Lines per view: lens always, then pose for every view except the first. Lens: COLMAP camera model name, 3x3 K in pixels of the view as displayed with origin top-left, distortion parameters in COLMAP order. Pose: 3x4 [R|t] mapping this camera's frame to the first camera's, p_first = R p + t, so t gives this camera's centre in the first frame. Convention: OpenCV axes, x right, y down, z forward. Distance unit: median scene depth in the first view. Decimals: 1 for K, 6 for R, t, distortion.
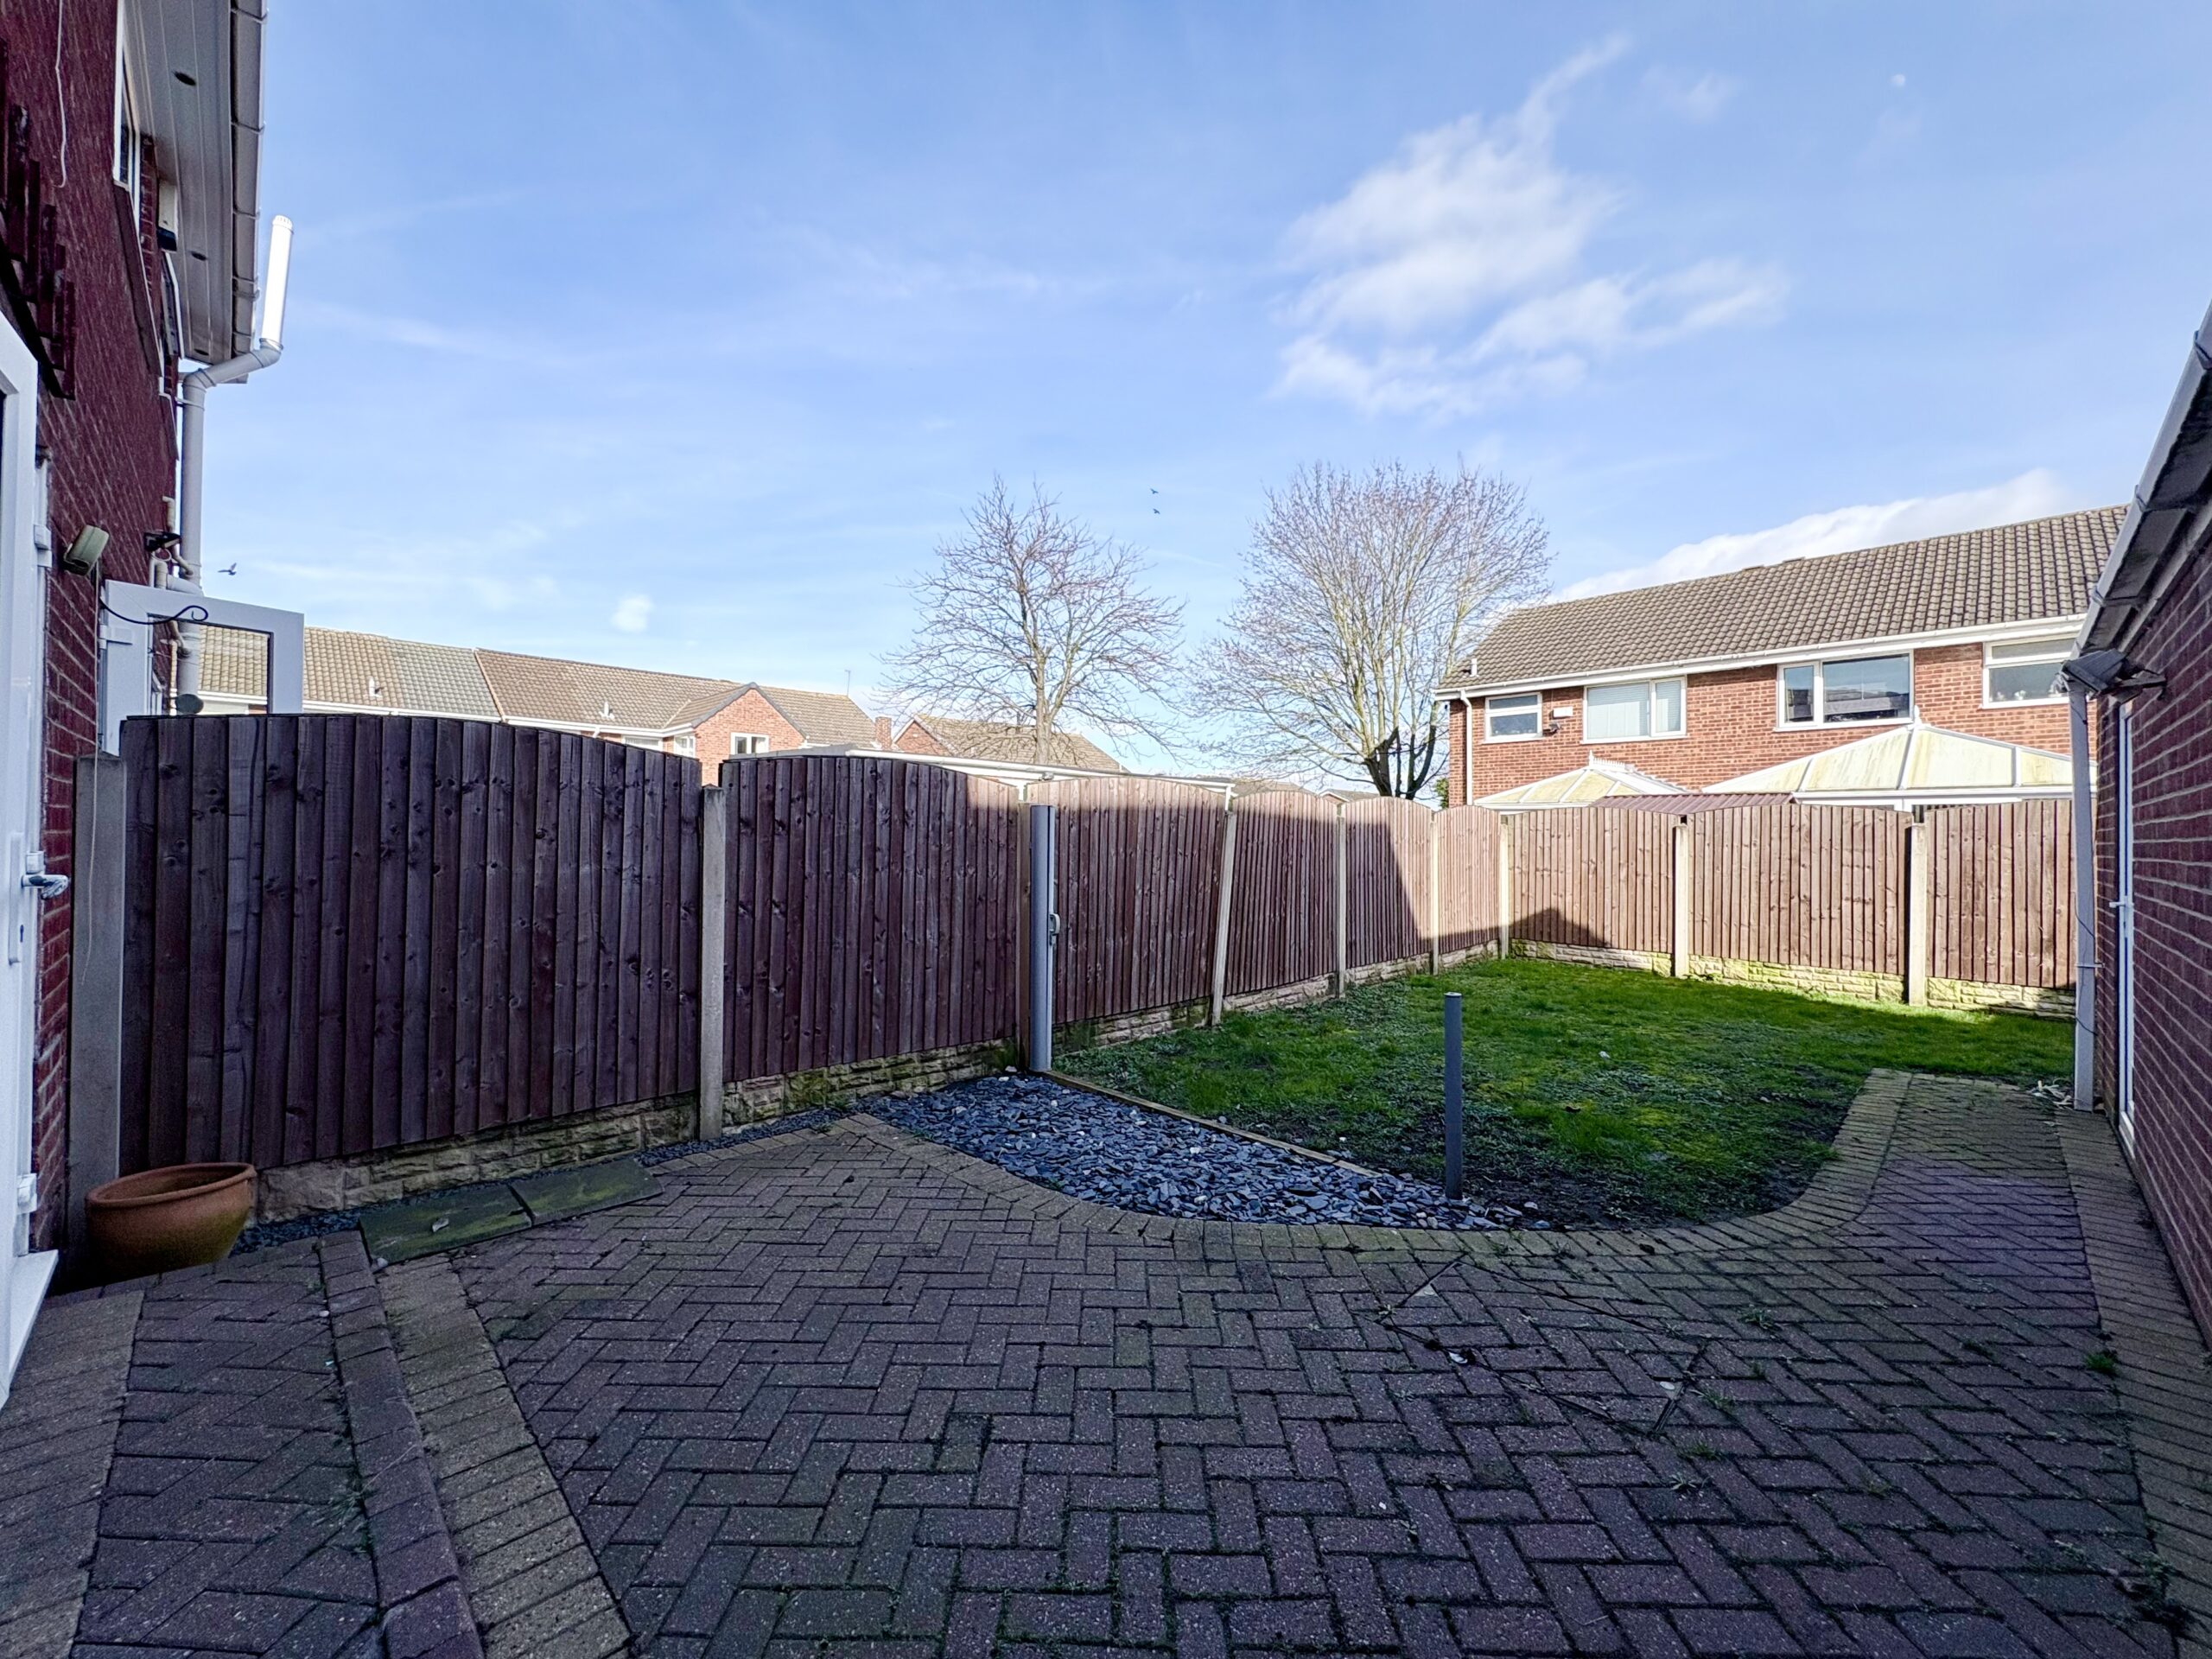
lens RADIAL K [[879.1, 0, 1105.7], [0, 879.1, 829.7], [0, 0, 1]] dist [-0.001094, 0.000690]
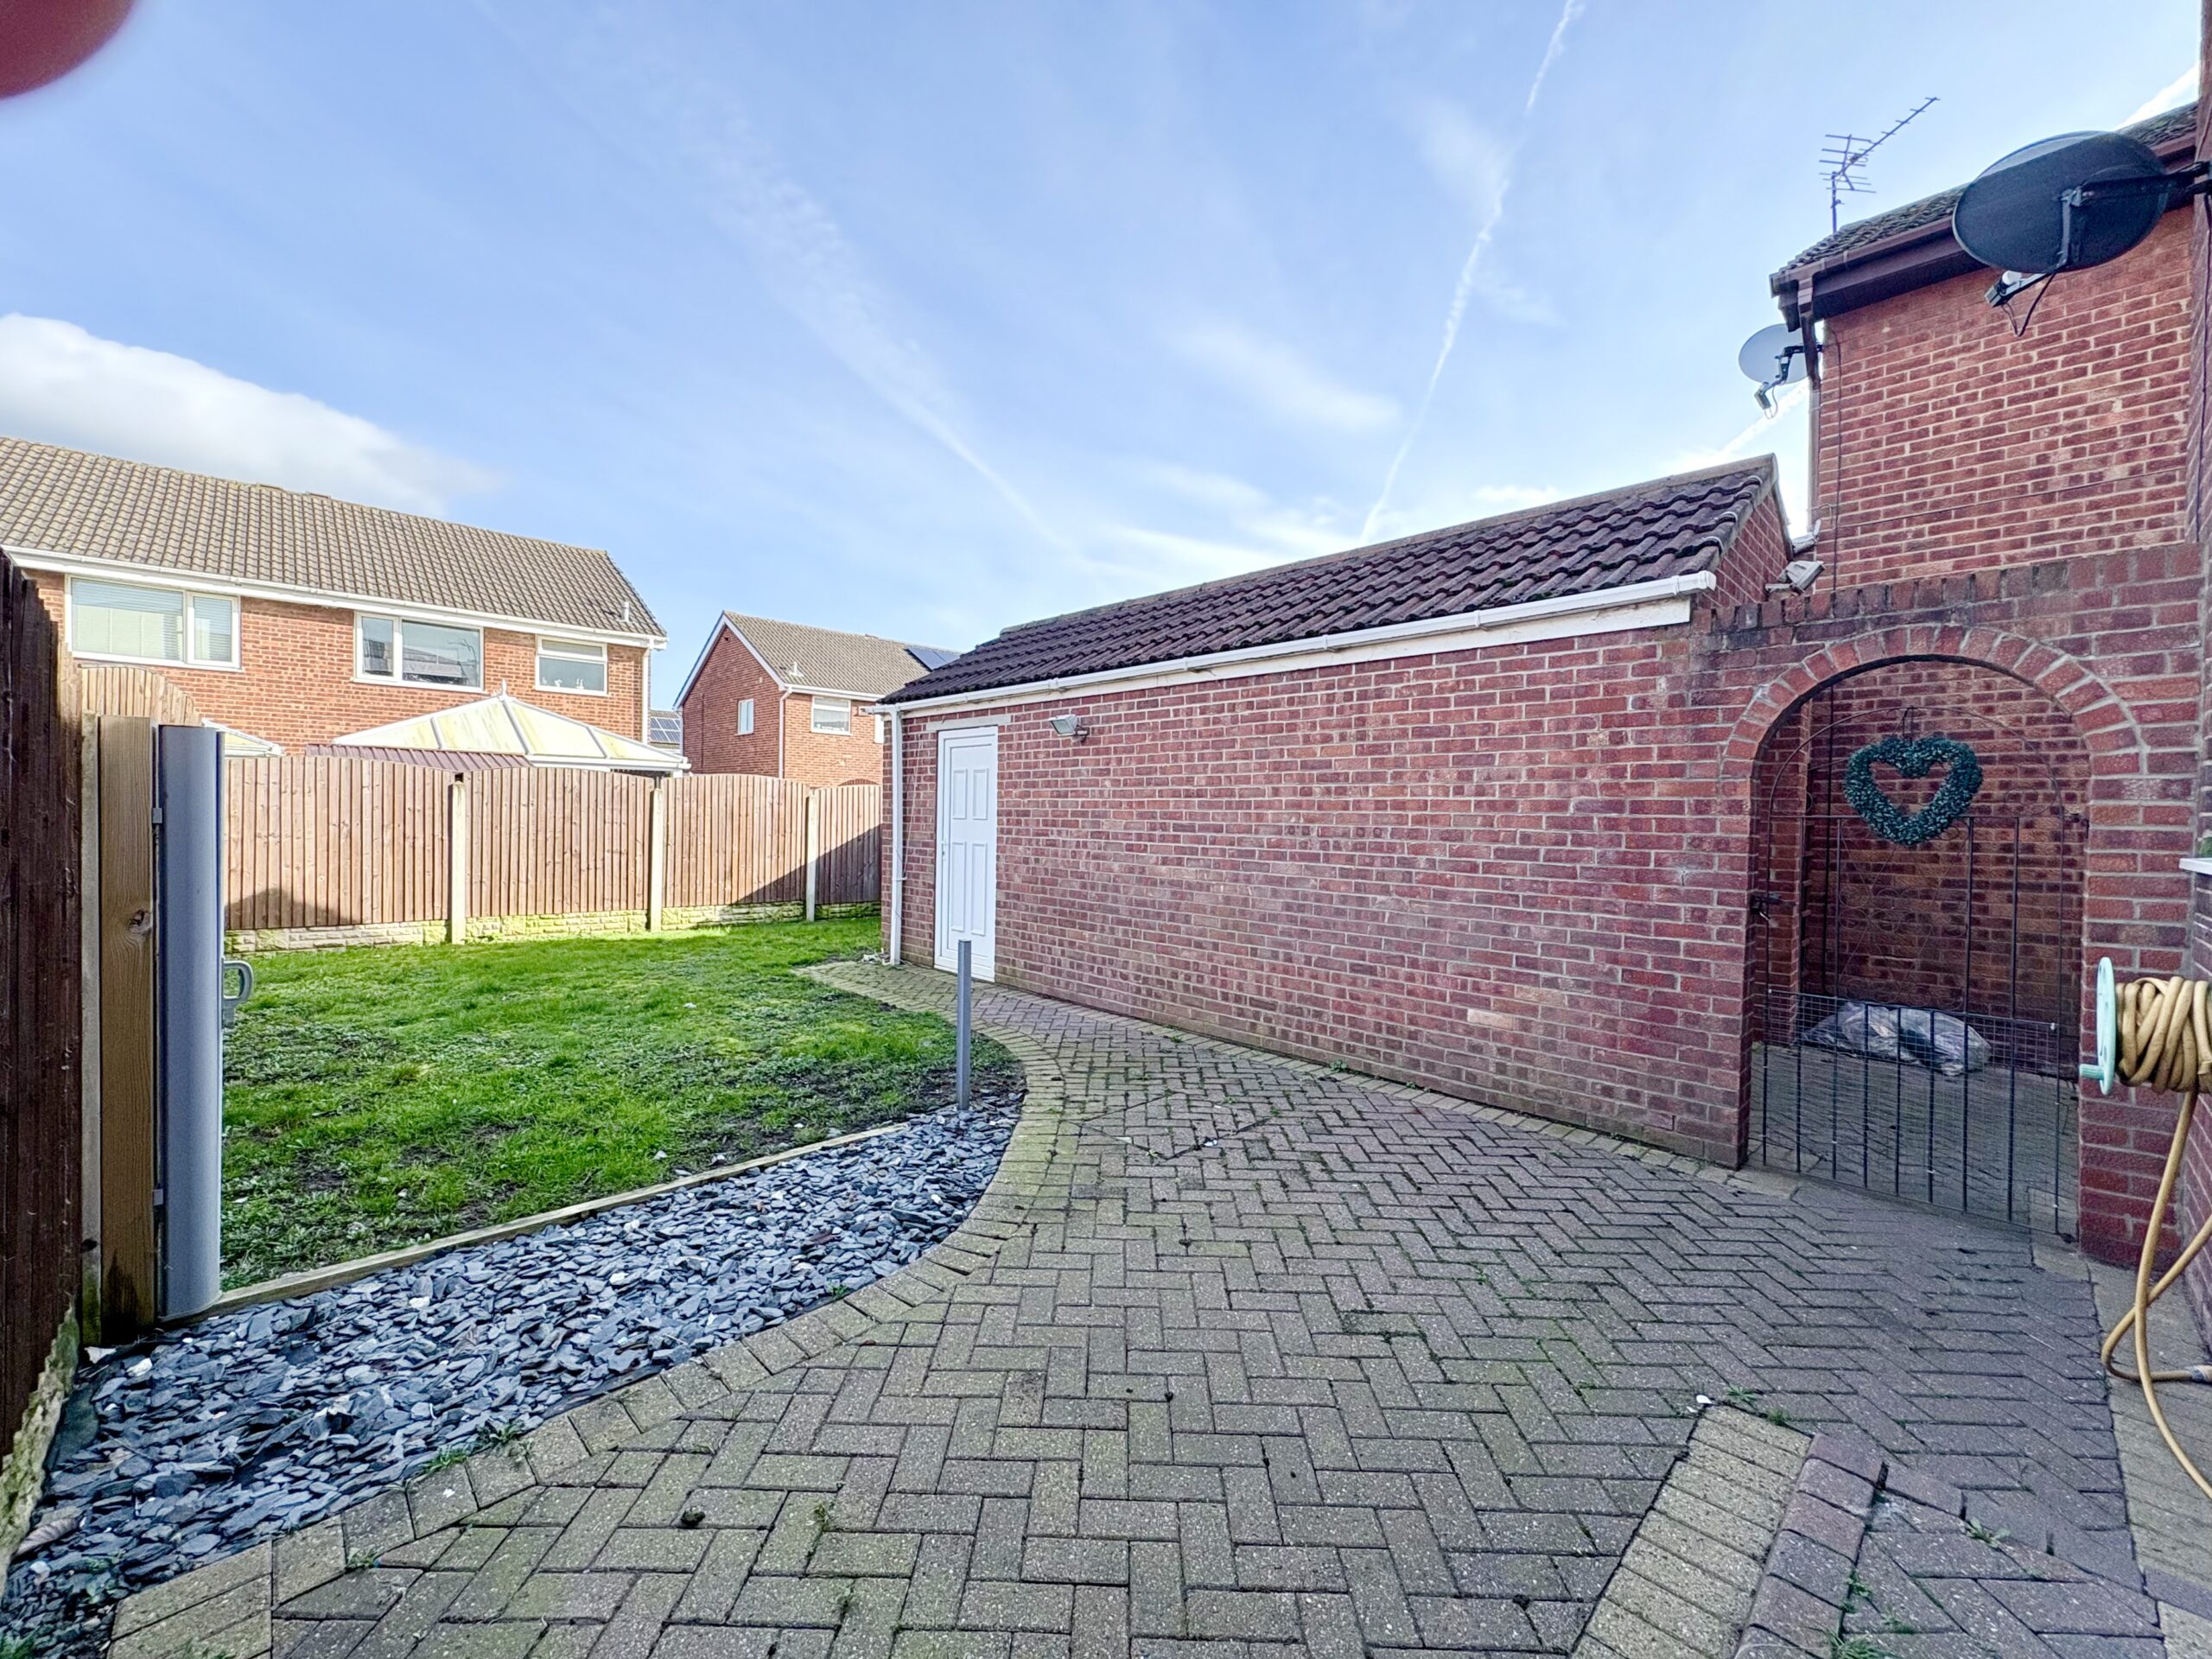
lens RADIAL K [[879.1, 0, 1099.4], [0, 879.1, 828.8], [0, 0, 1]] dist [-0.001094, 0.000690]
pose [[0.016432, -0.026909, 0.999503, -0.312154], [-0.026074, 0.999286, 0.027332, -0.000039], [-0.999525, -0.026511, 0.015719, 0.319640]]
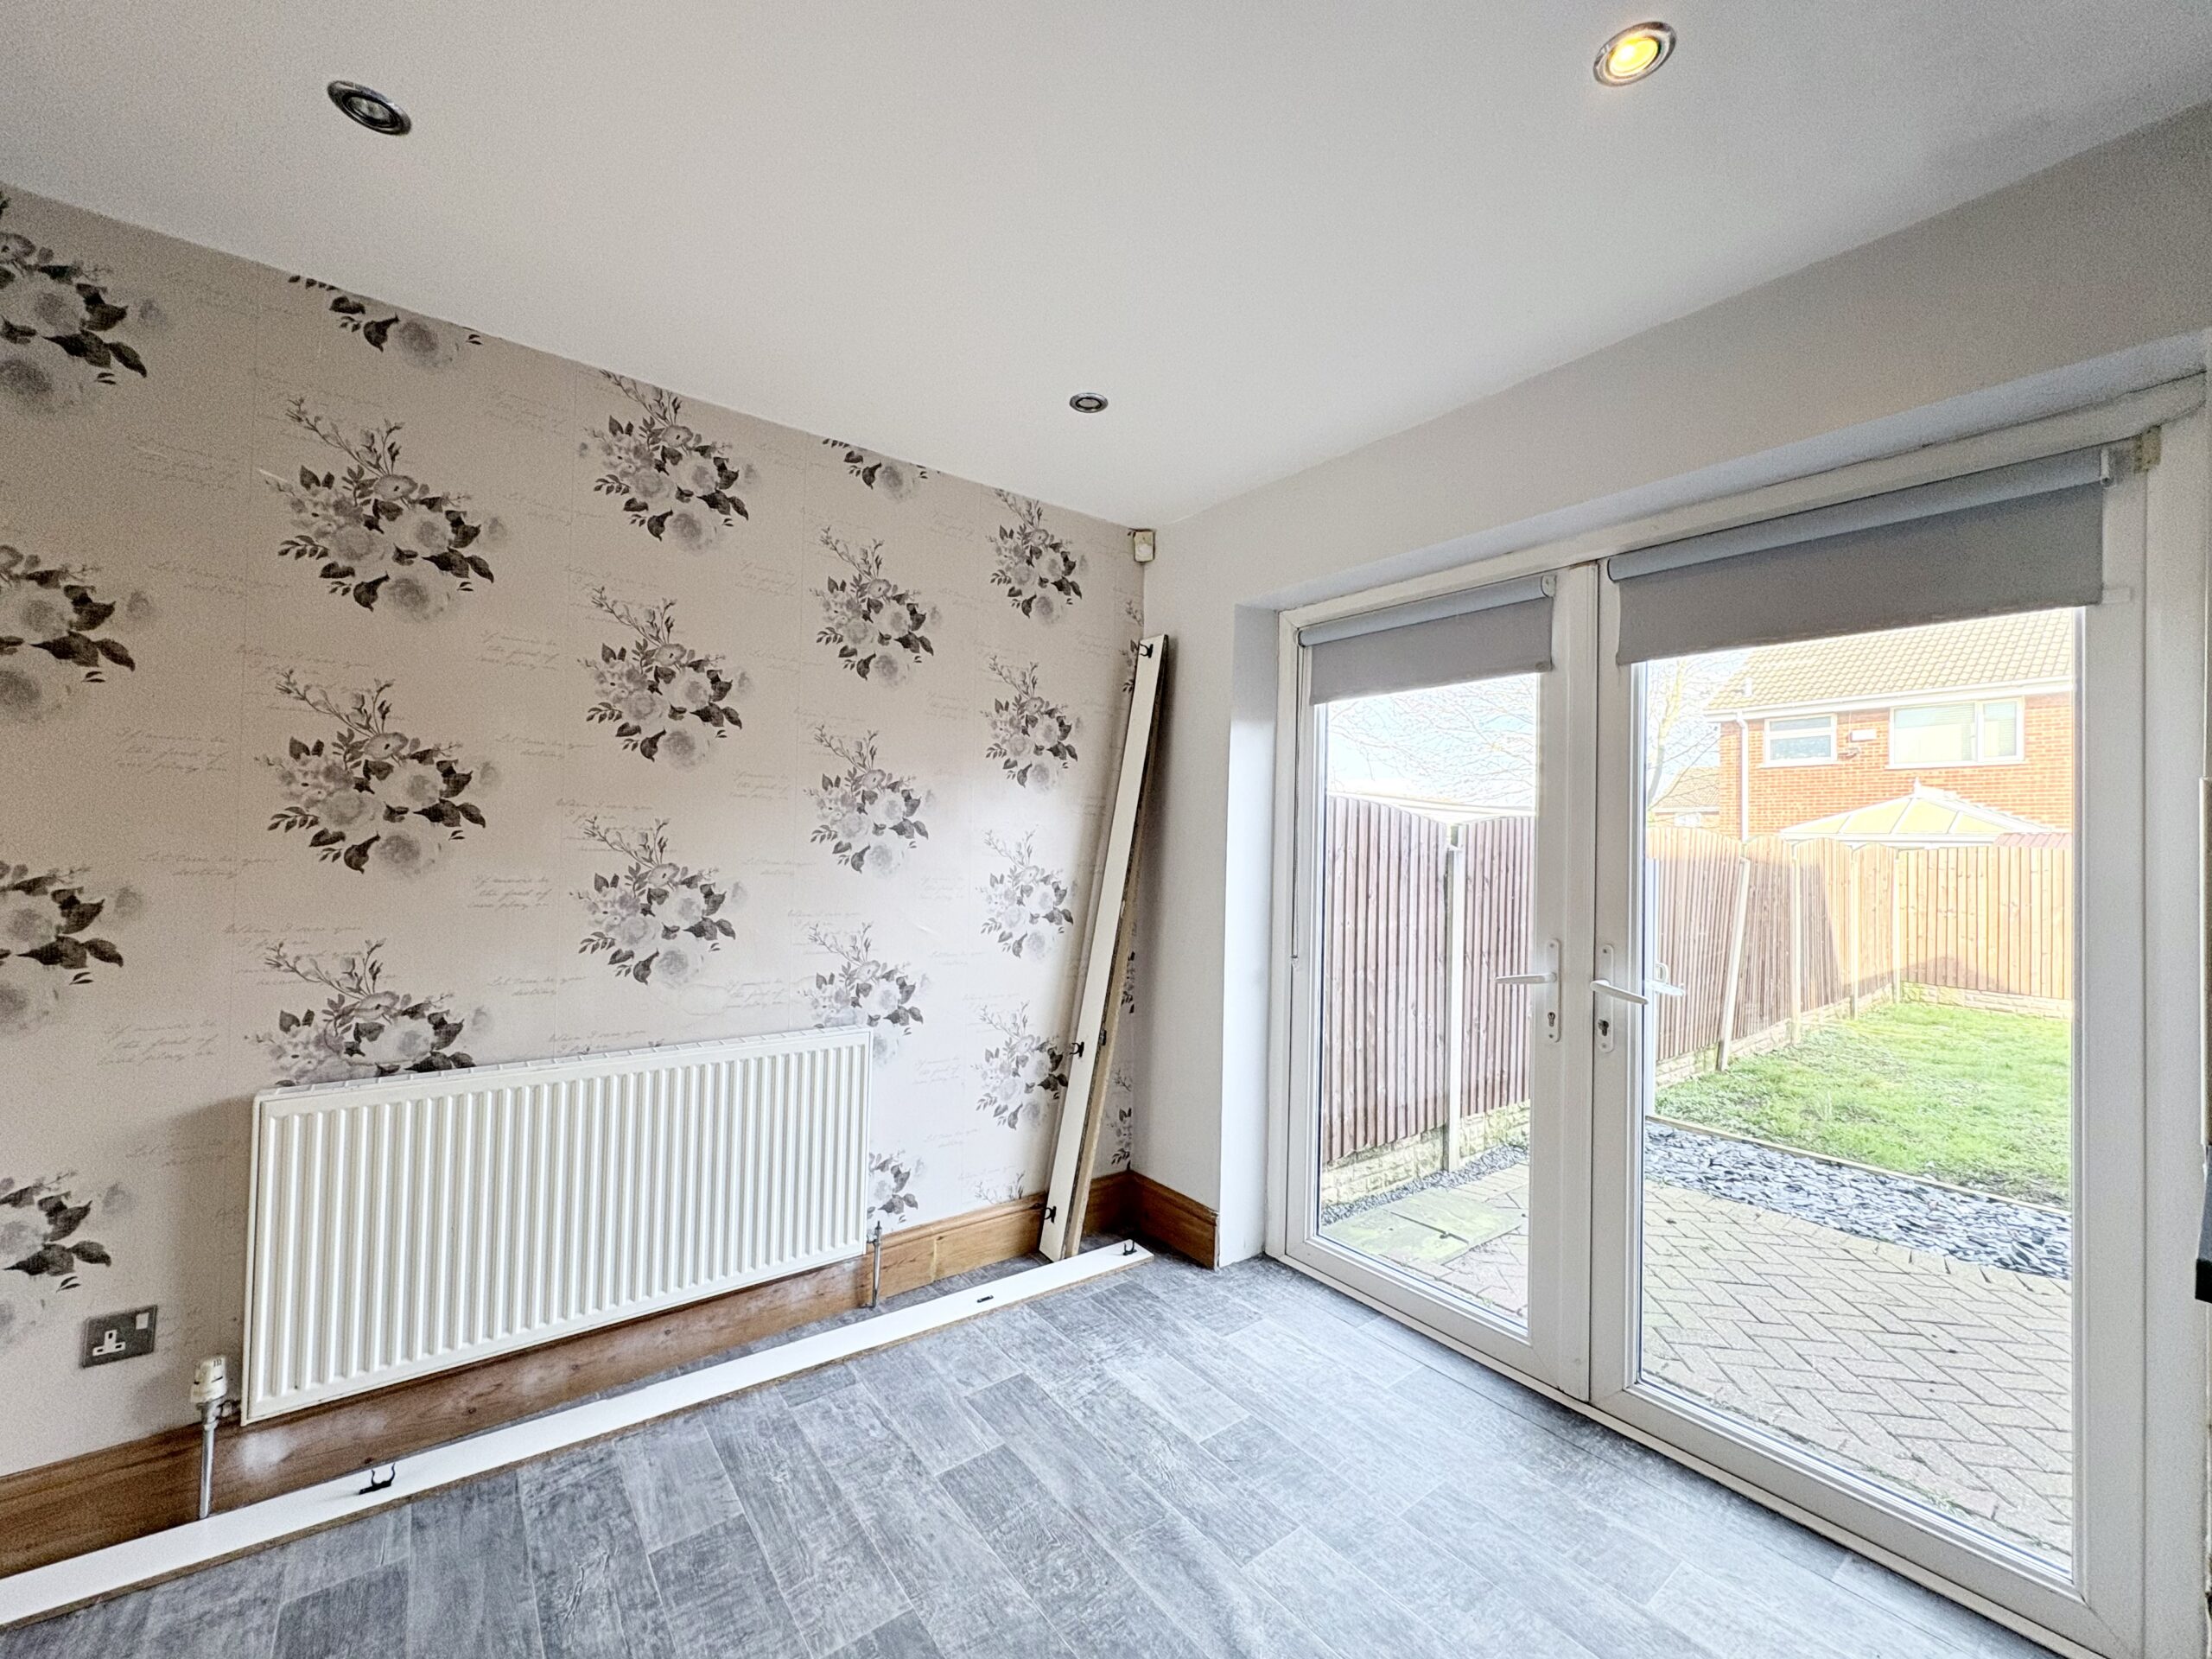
lens RADIAL K [[879.1, 0, 1106.0], [0, 879.1, 830.5], [0, 0, 1]] dist [-0.001094, 0.000690]
pose [[0.992337, 0.009591, -0.123185, -0.349071], [-0.011056, 0.999876, -0.011222, -0.024872], [0.123062, 0.012498, 0.992320, -0.066032]]
